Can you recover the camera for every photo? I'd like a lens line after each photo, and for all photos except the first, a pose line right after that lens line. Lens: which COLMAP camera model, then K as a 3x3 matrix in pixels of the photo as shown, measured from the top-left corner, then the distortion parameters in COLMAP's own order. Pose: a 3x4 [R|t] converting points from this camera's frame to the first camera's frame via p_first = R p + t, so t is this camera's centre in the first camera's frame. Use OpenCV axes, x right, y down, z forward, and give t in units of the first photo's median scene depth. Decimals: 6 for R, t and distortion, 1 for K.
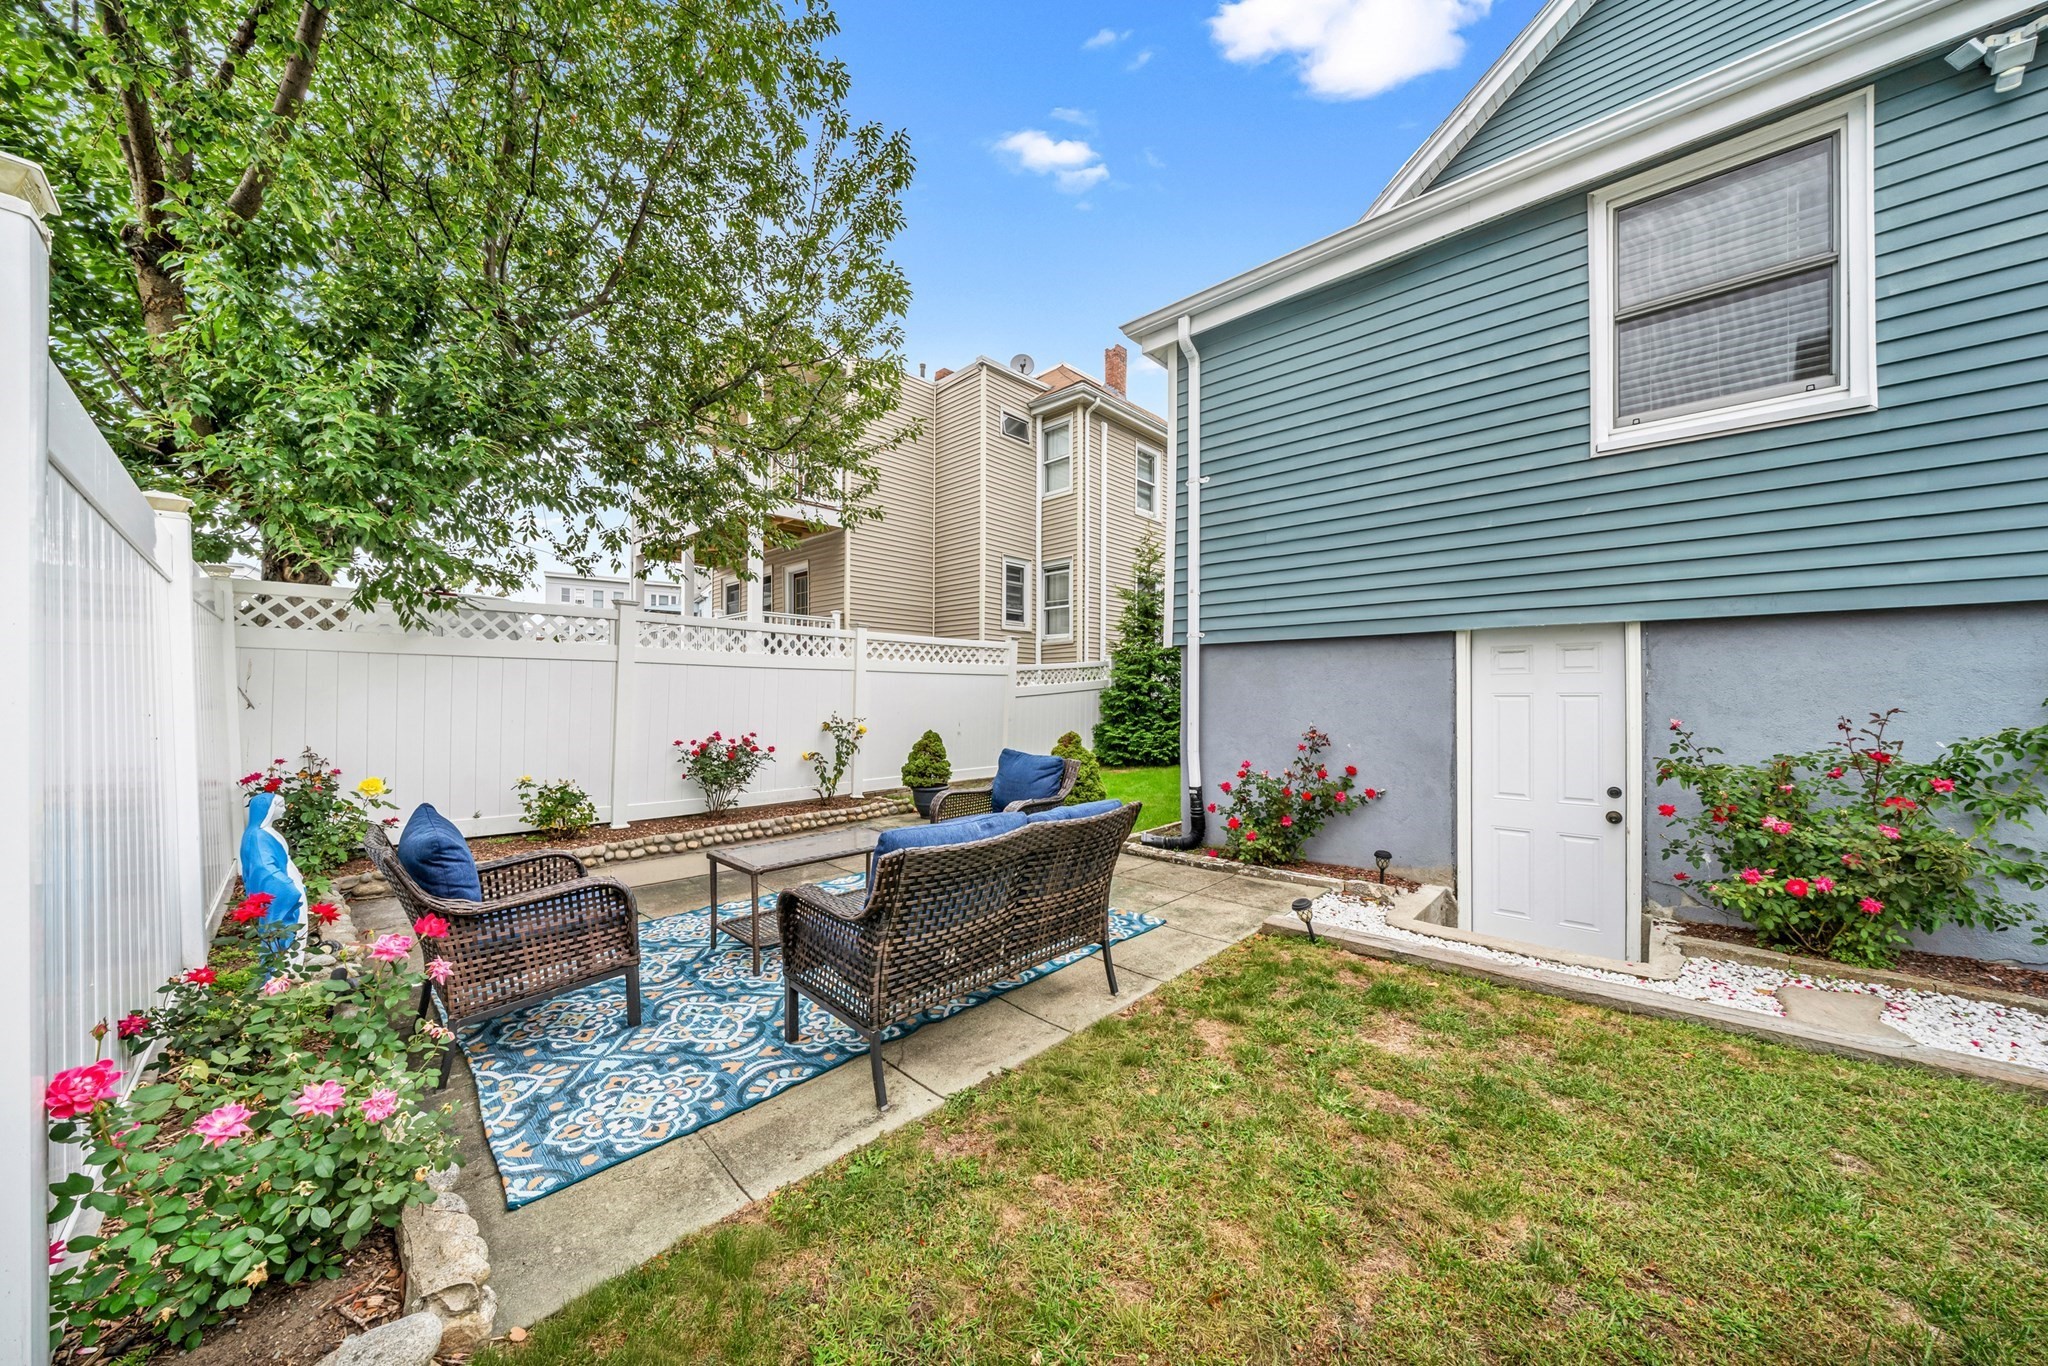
lens RADIAL K [[691.7, 0, 1026.4], [0, 691.7, 694.8], [0, 0, 1]] dist [-0.000515, -0.000002]
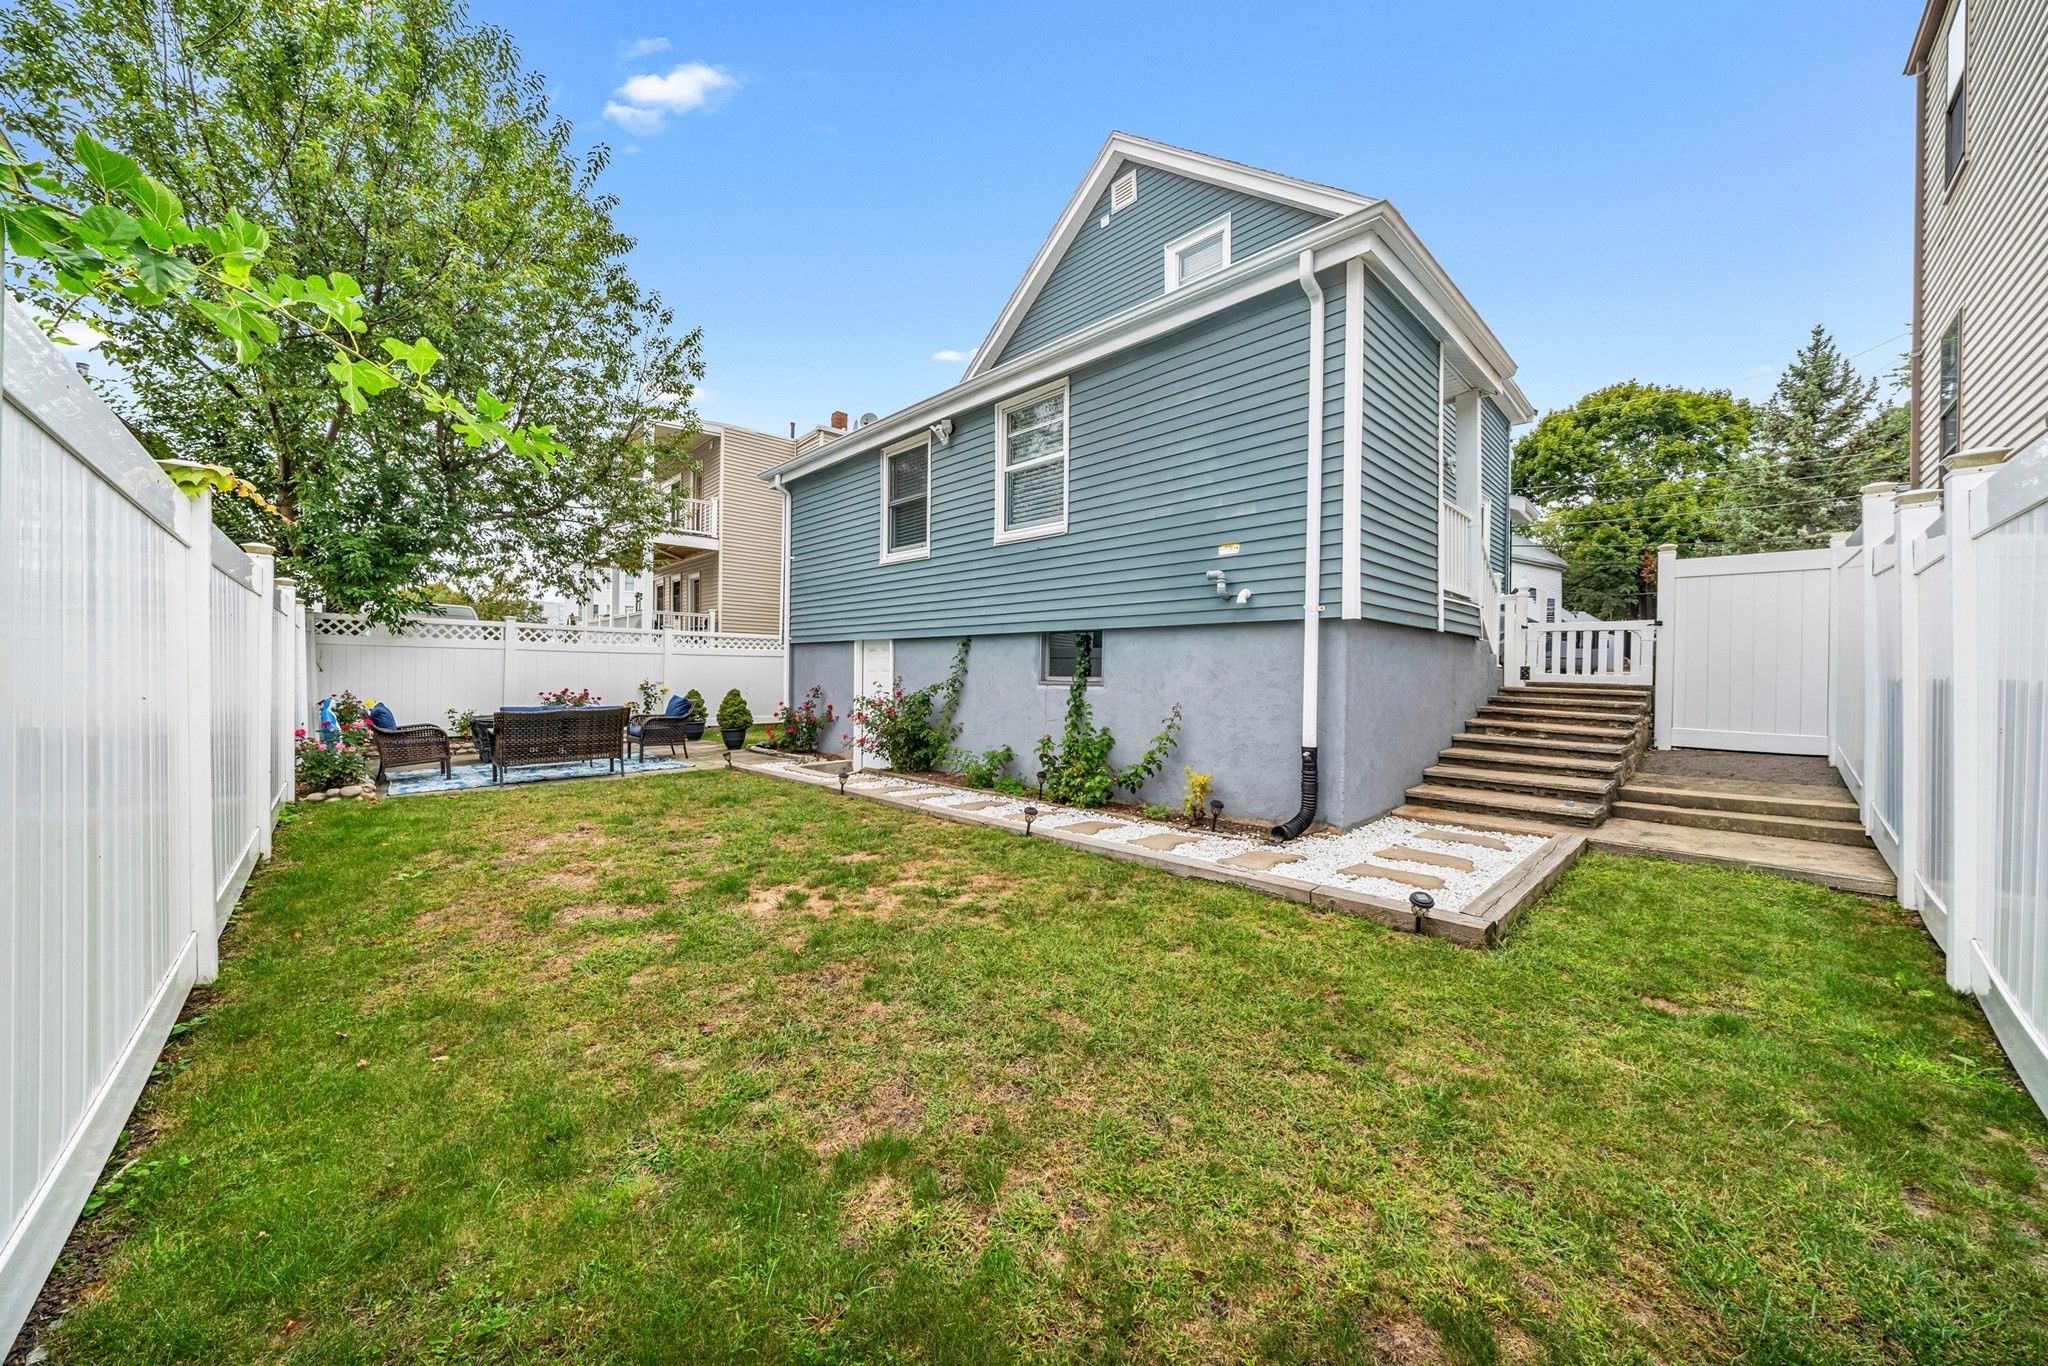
lens RADIAL K [[692.1, 0, 1024.0], [0, 692.1, 683.0], [0, 0, 1]] dist [-0.000539, -0.000036]
pose [[0.998964, 0.010198, -0.044351, 1.138938], [-0.009461, 0.999814, 0.016813, -0.001932], [0.044514, -0.016376, 0.998875, -1.037237]]
